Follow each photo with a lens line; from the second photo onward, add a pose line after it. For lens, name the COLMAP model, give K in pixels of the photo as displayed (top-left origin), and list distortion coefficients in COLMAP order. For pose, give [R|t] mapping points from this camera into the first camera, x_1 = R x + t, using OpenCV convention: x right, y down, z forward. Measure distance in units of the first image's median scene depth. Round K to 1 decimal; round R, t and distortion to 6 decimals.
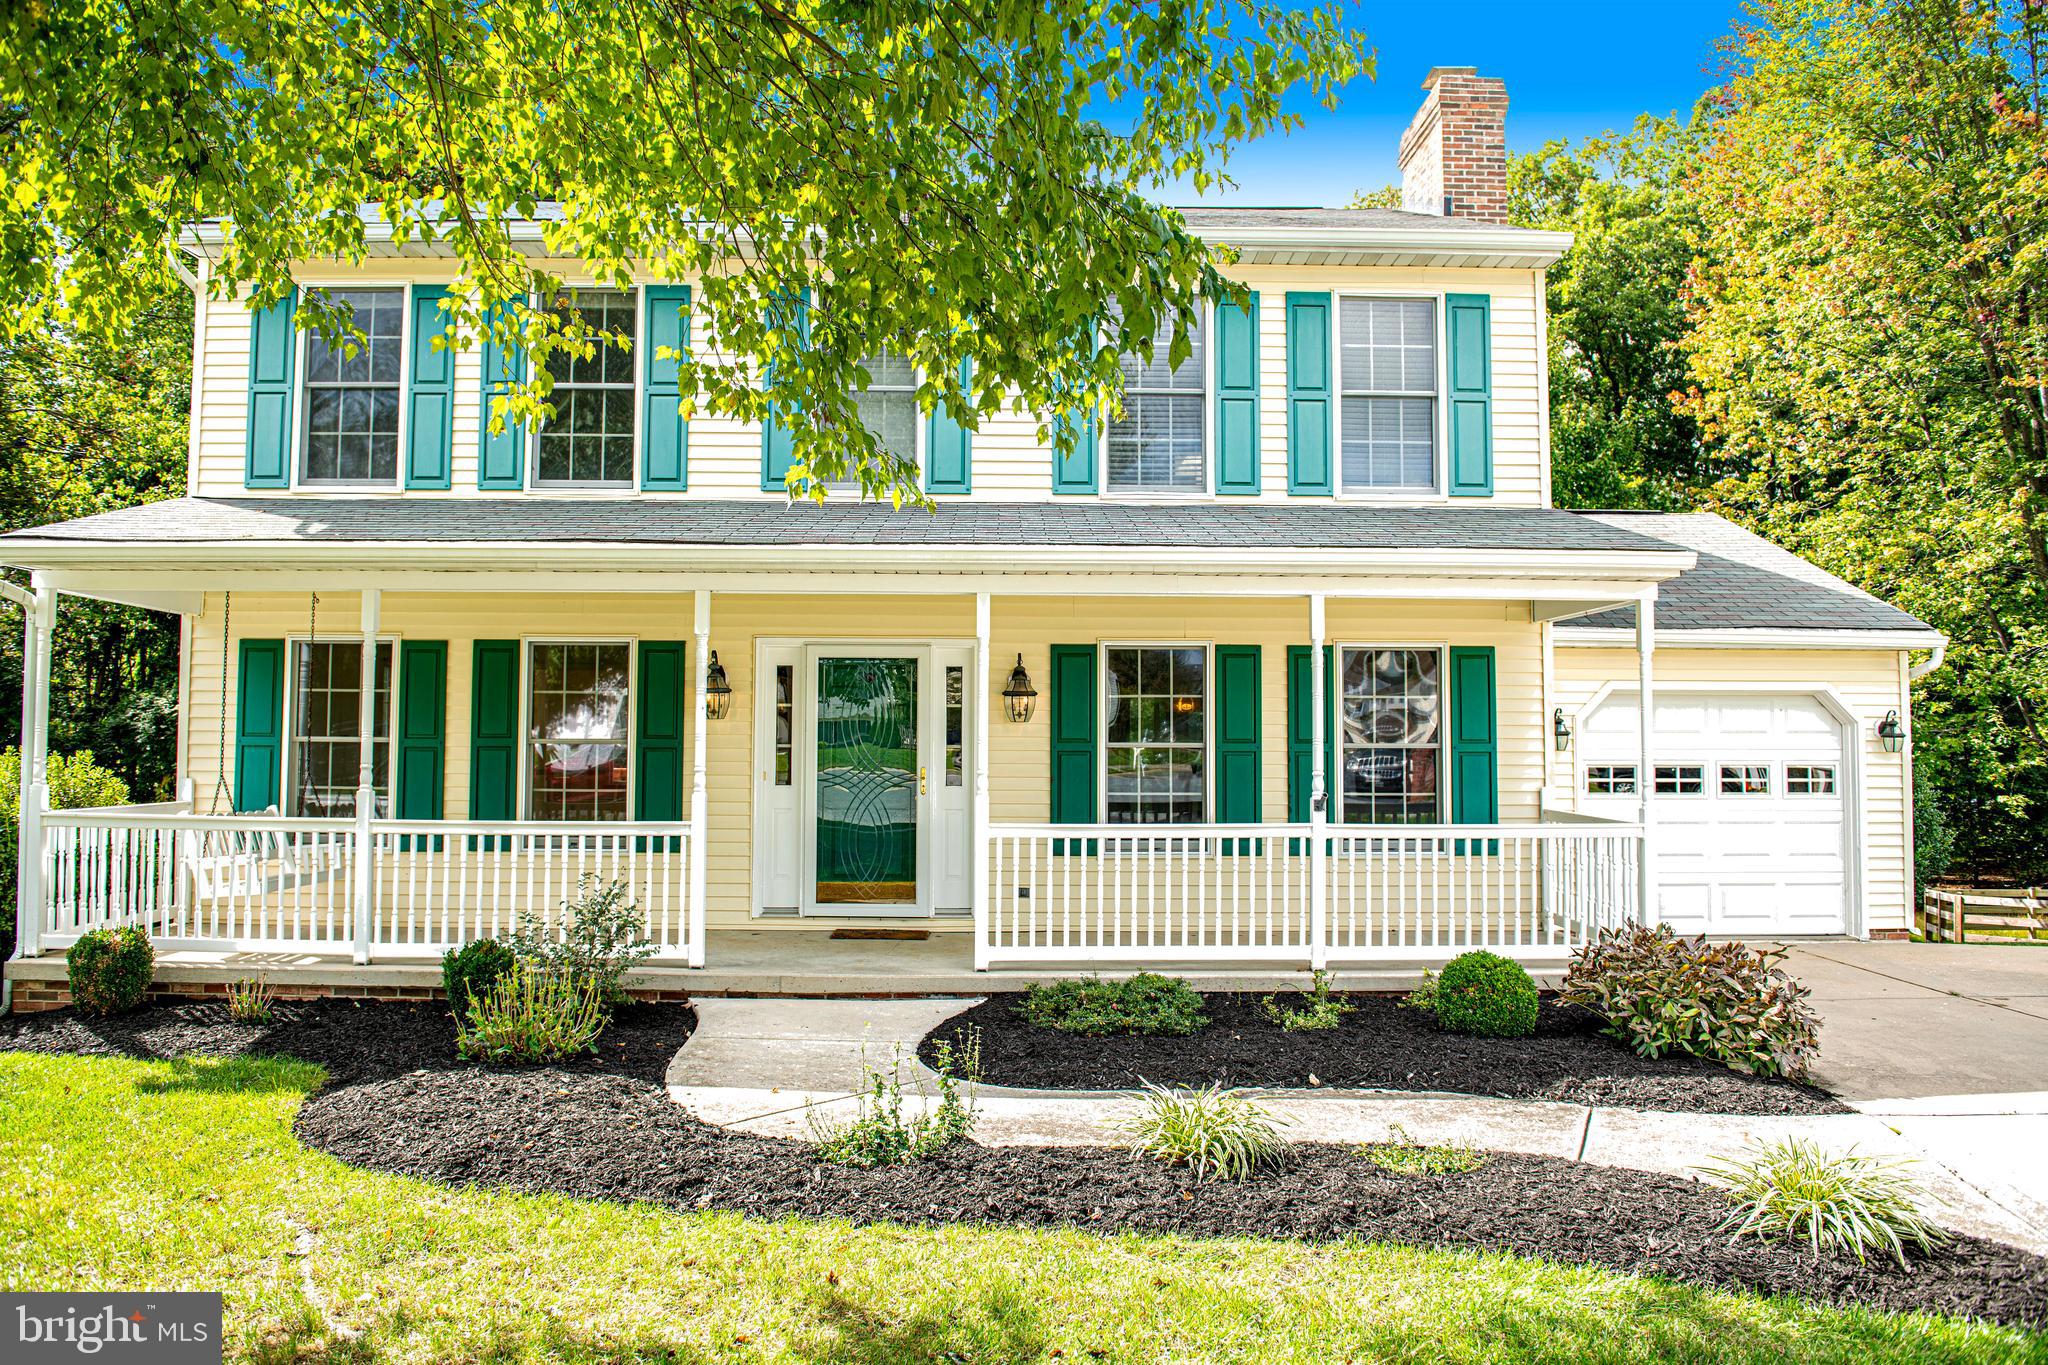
lens RADIAL K [[1403.8, 0, 1037.7], [0, 1403.8, 672.2], [0, 0, 1]] dist [-0.047314, -0.003222]
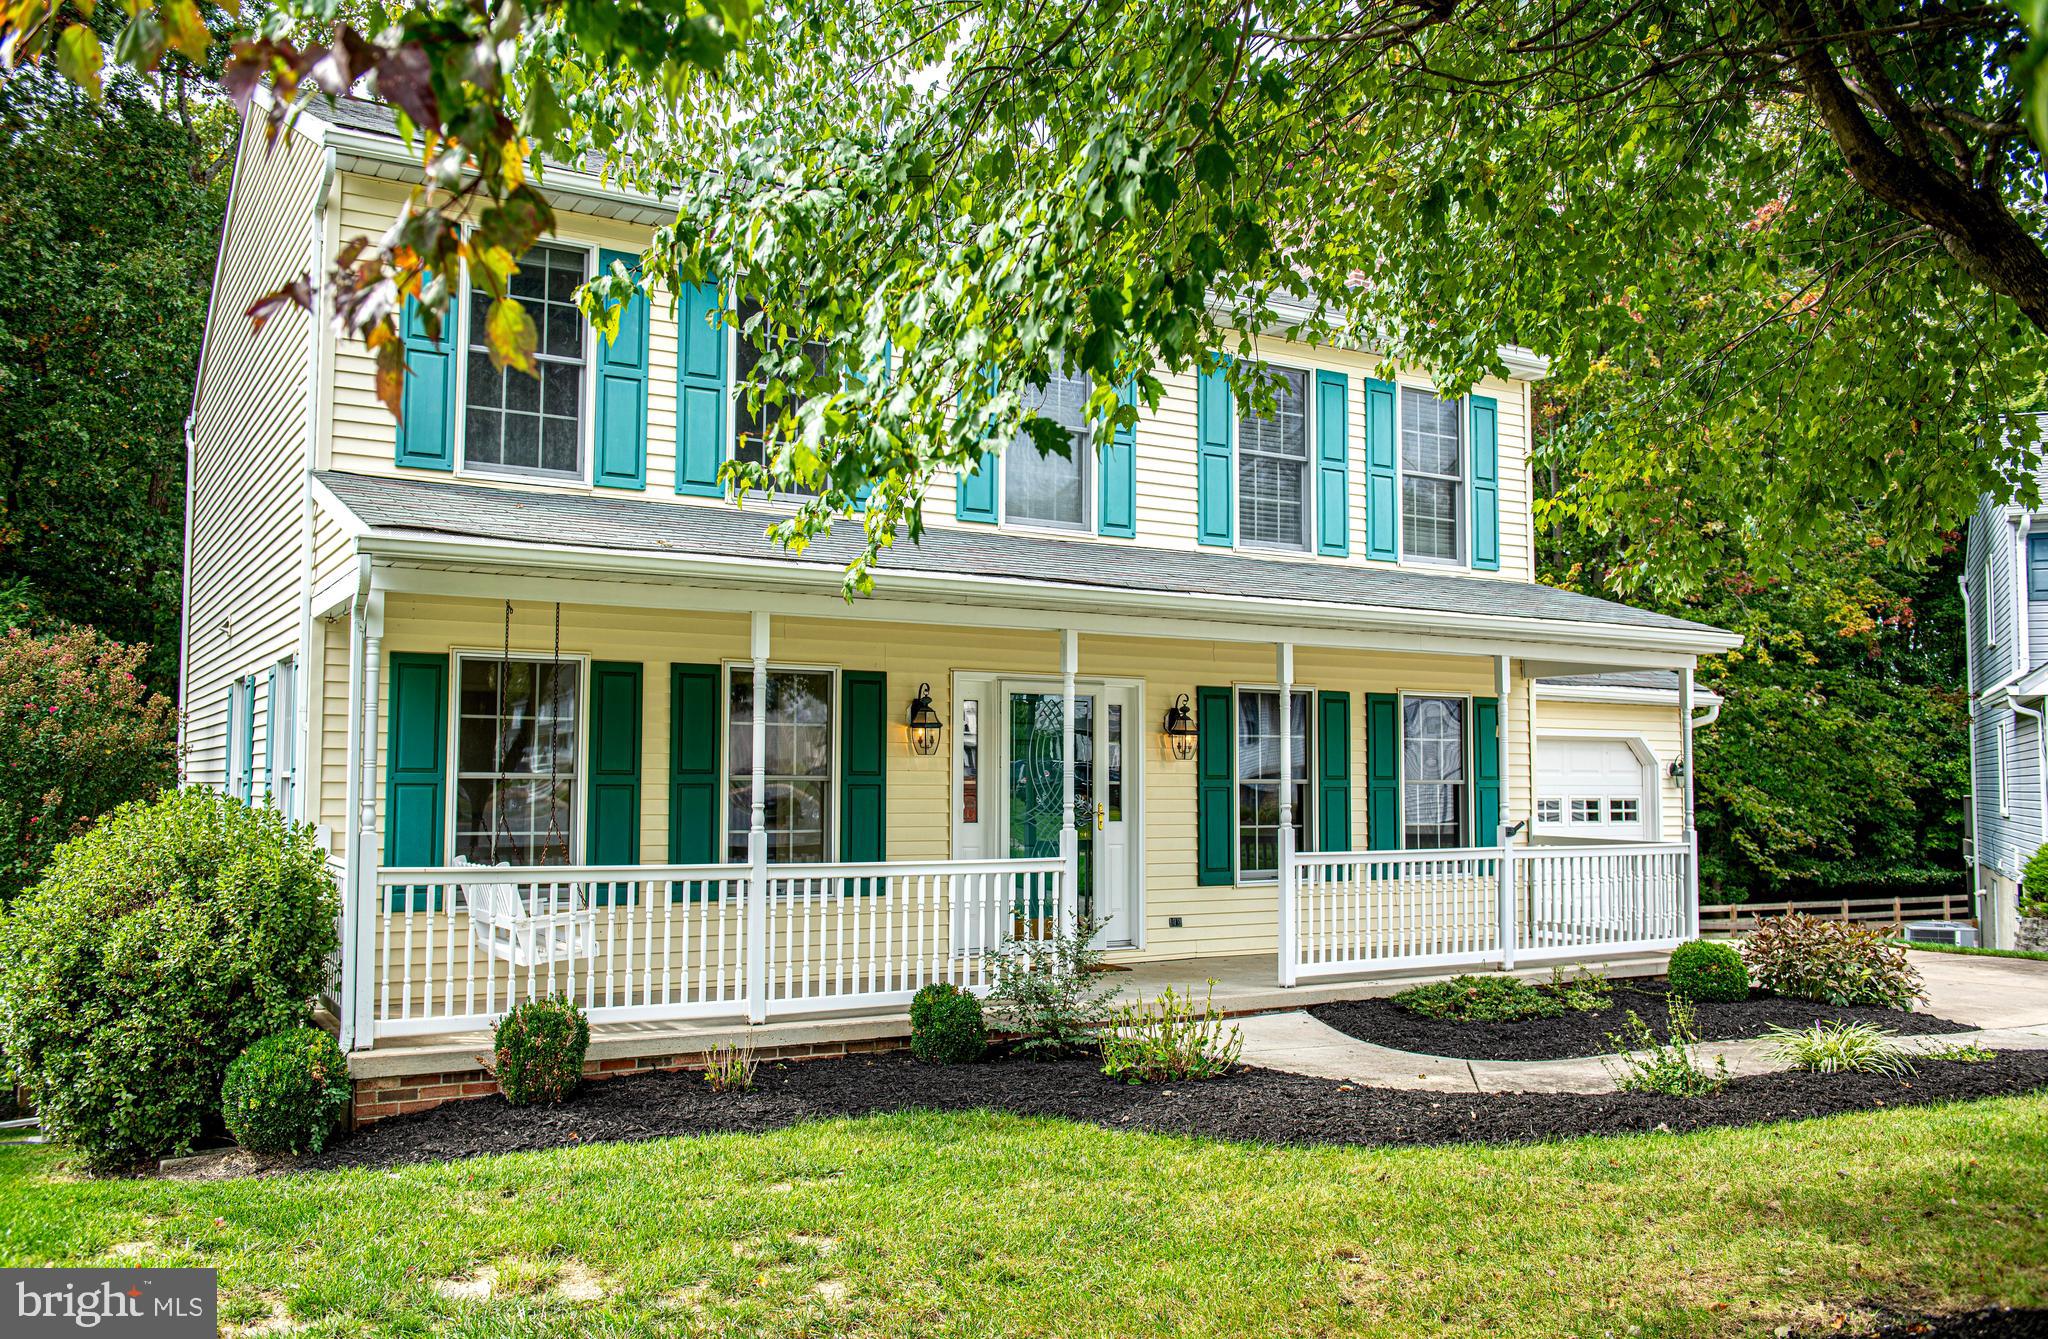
lens RADIAL K [[1675.8, 0, 1020.5], [0, 1675.8, 671.6], [0, 0, 1]] dist [-0.021120, 0.002773]
pose [[0.870335, 0.031970, 0.491422, -0.731339], [-0.025230, 0.999475, -0.020338, -0.001856], [-0.491814, 0.005302, 0.870684, -0.033231]]
